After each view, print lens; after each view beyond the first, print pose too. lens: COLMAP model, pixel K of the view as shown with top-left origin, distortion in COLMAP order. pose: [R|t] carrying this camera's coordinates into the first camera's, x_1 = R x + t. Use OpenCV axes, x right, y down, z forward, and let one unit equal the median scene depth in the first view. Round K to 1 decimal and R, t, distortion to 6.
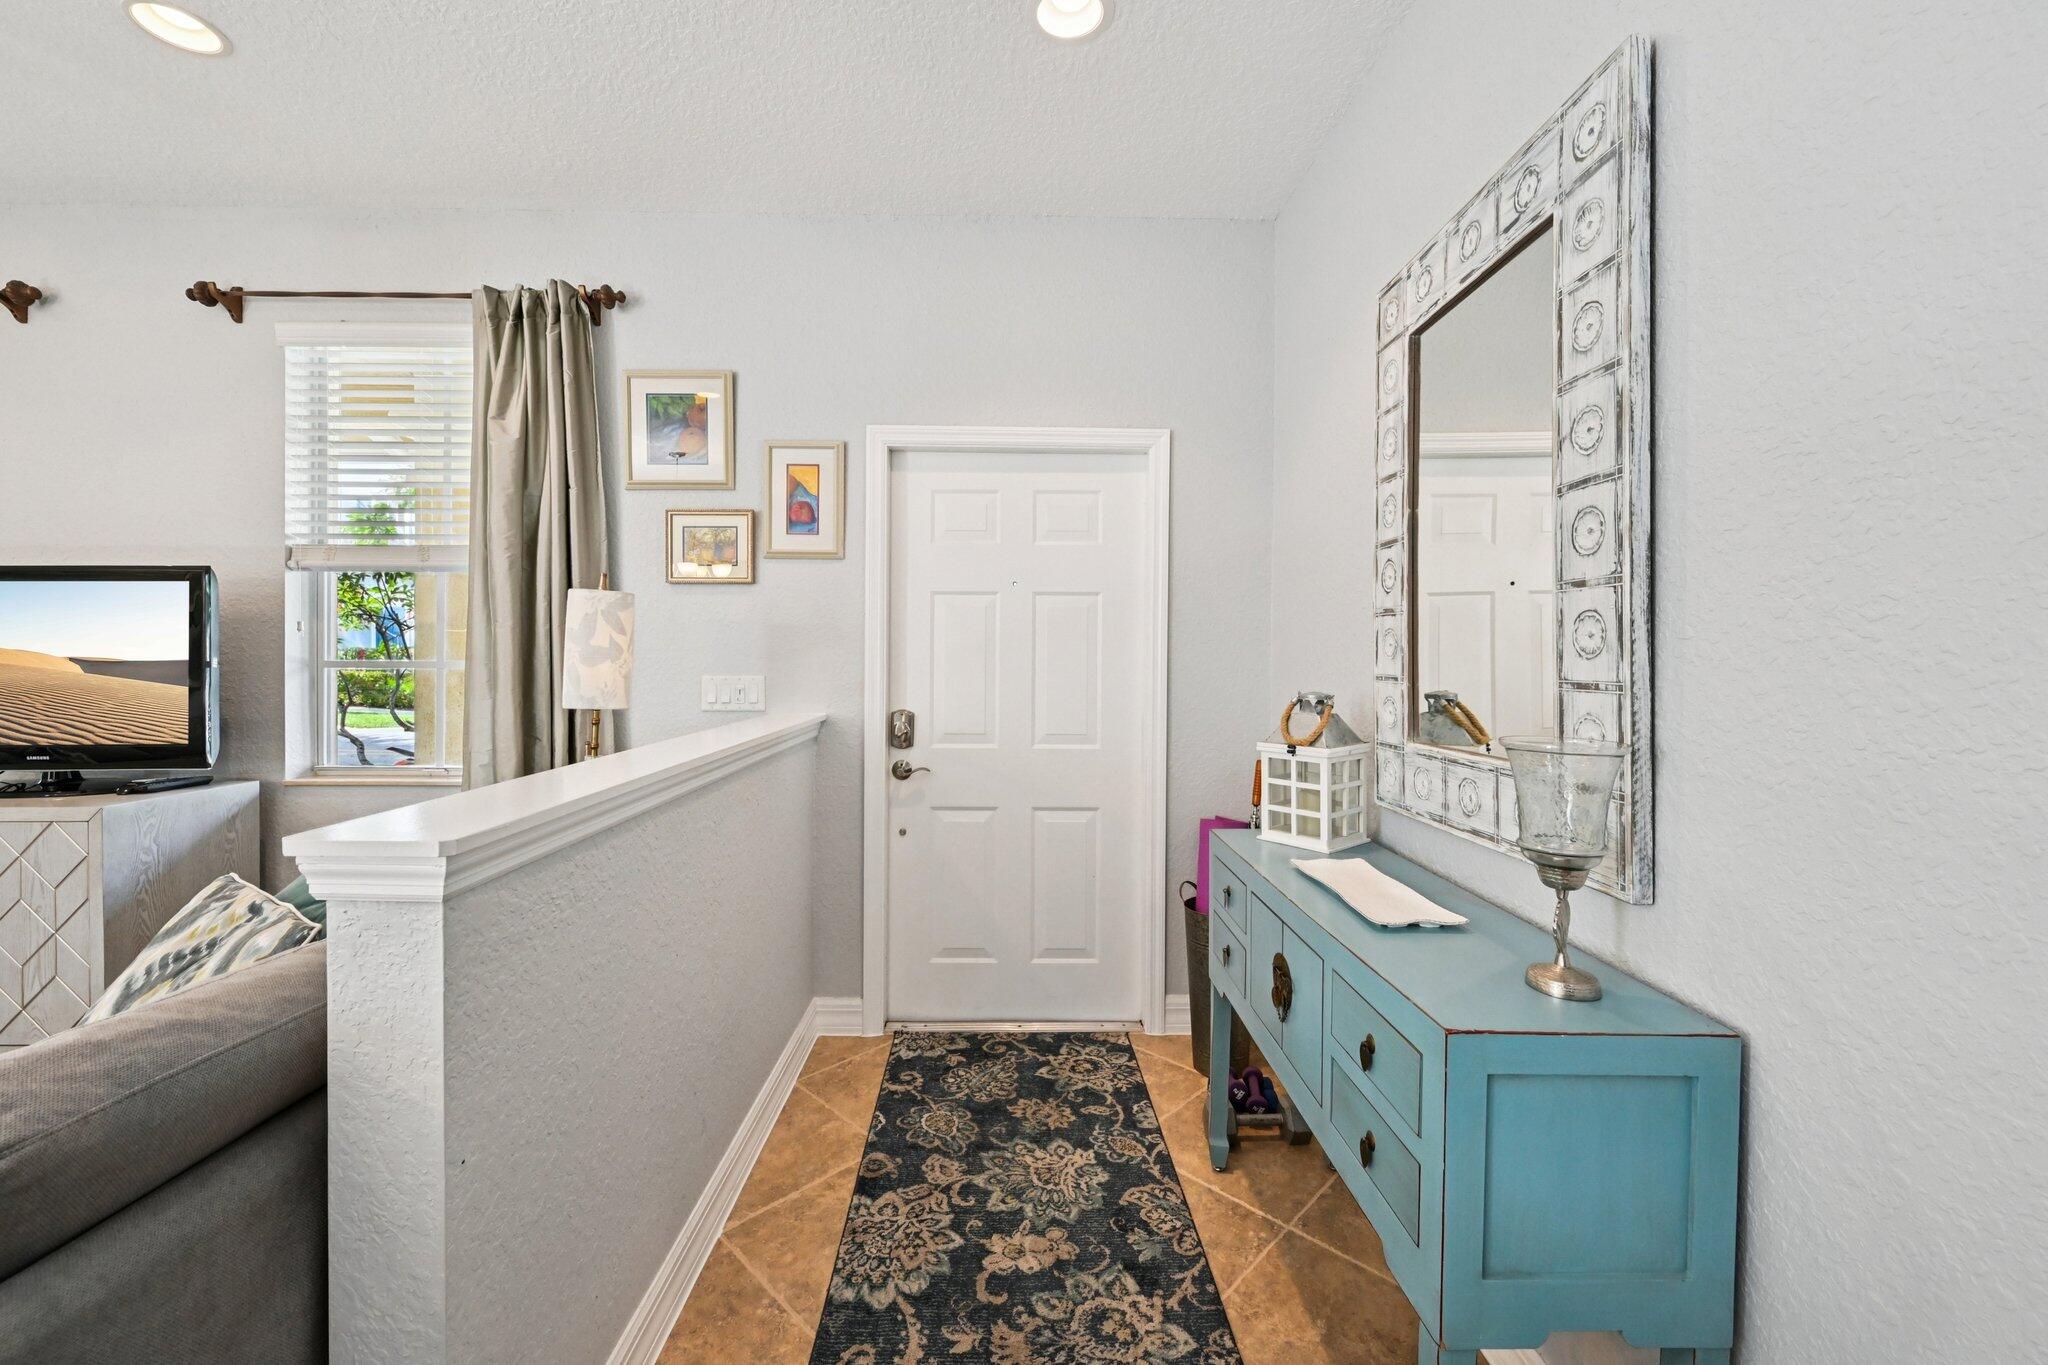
lens RADIAL K [[800.9, 0, 1027.7], [0, 800.9, 667.2], [0, 0, 1]] dist [-0.000464, 0.000167]
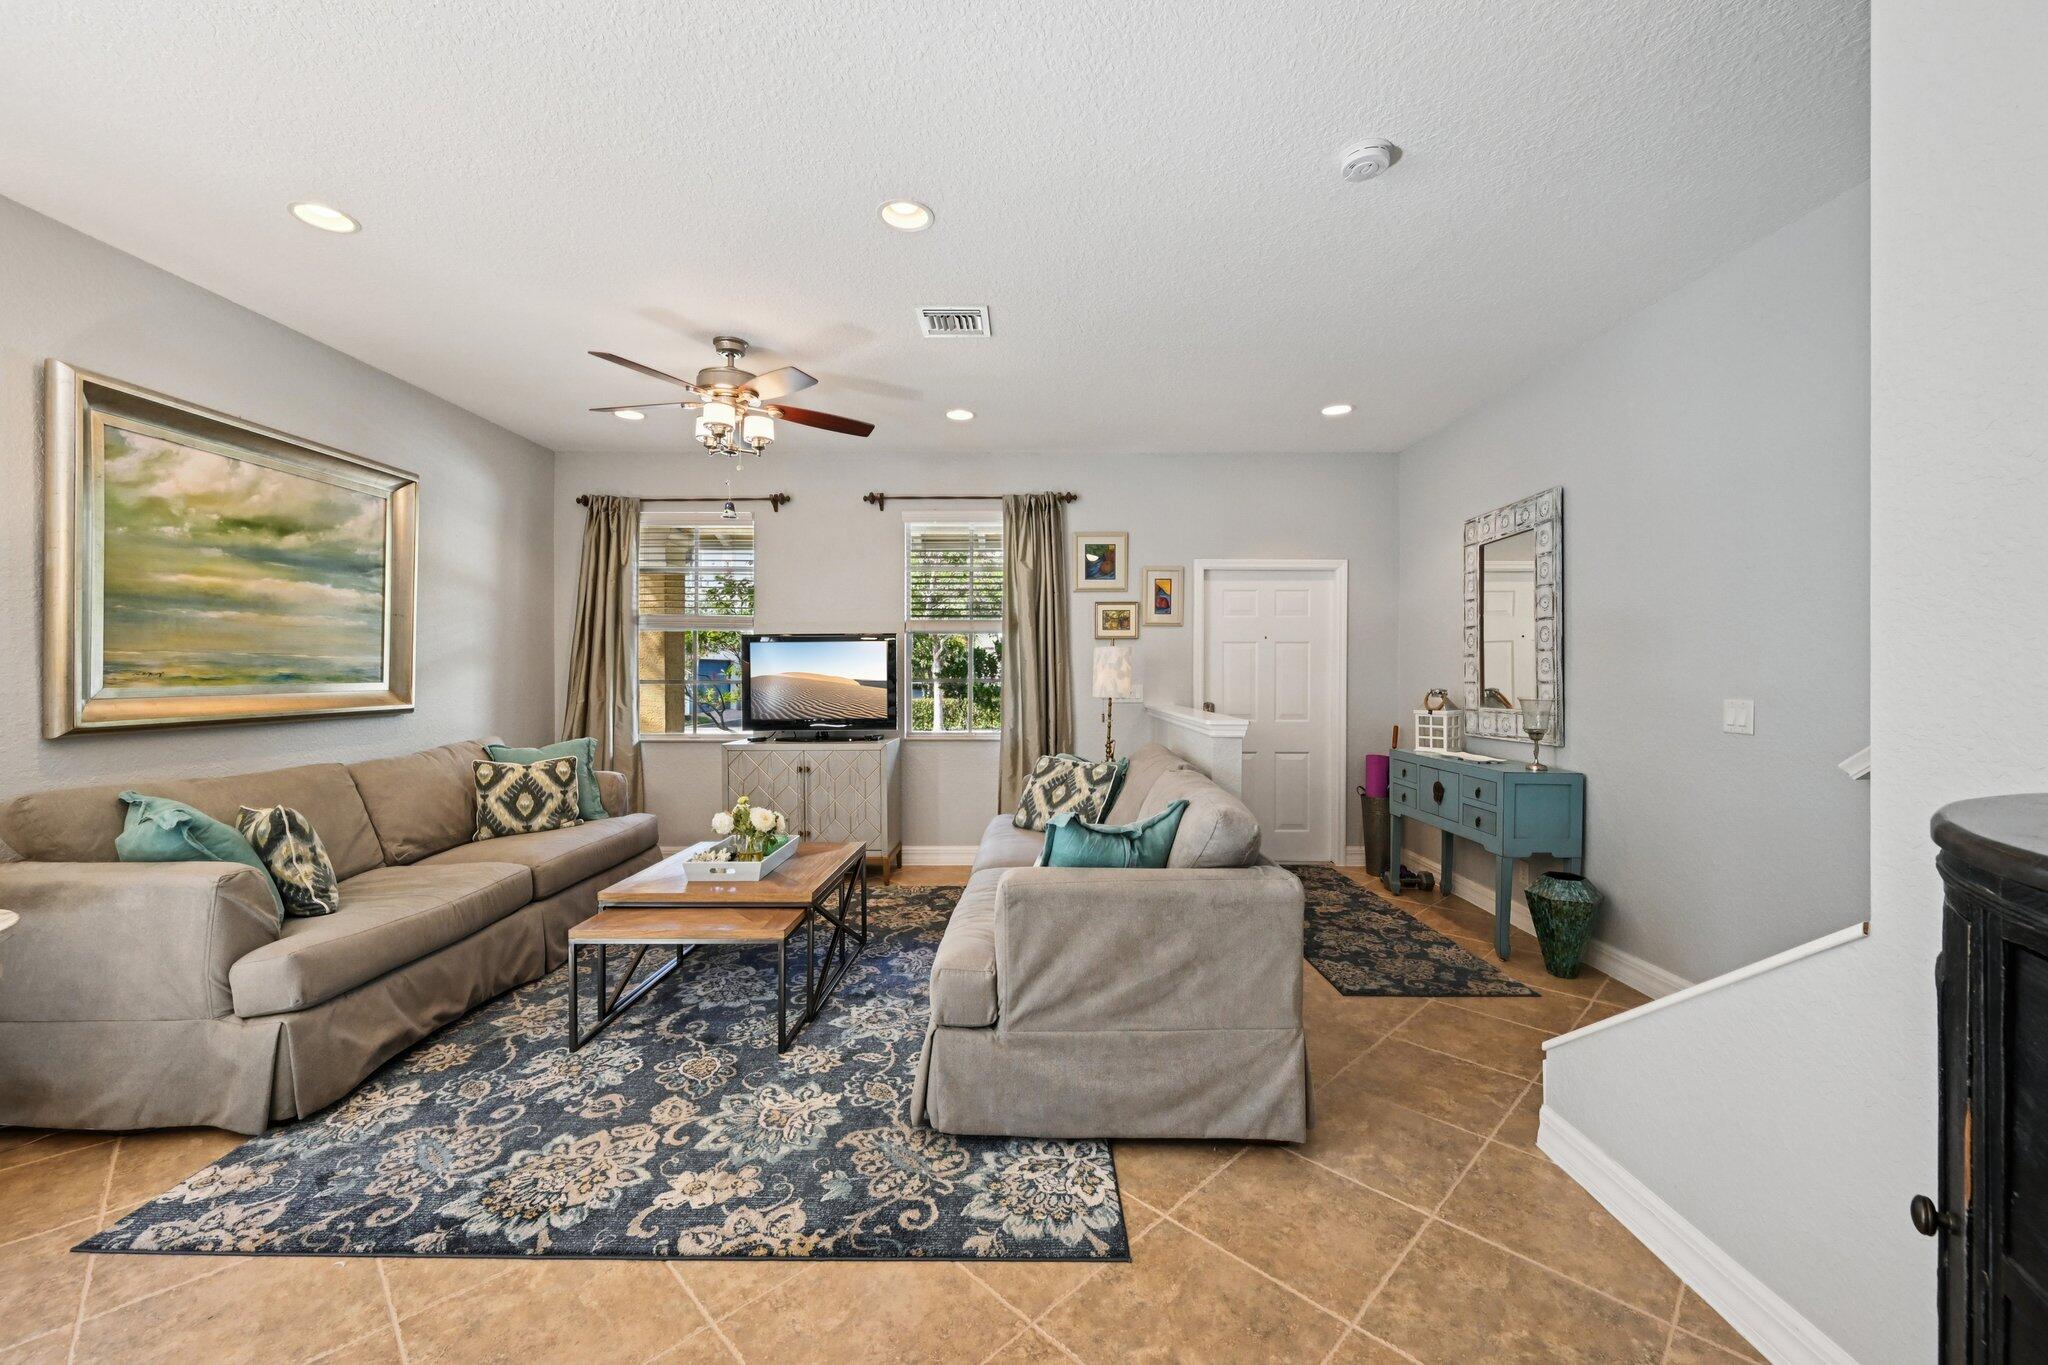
lens RADIAL K [[800.9, 0, 1024.3], [0, 800.9, 684.3], [0, 0, 1]] dist [-0.000464, 0.000167]
pose [[0.999850, -0.005554, -0.016383, -0.959154], [0.005508, 0.999981, -0.002842, 0.021407], [0.016399, 0.002752, 0.999862, -1.611374]]
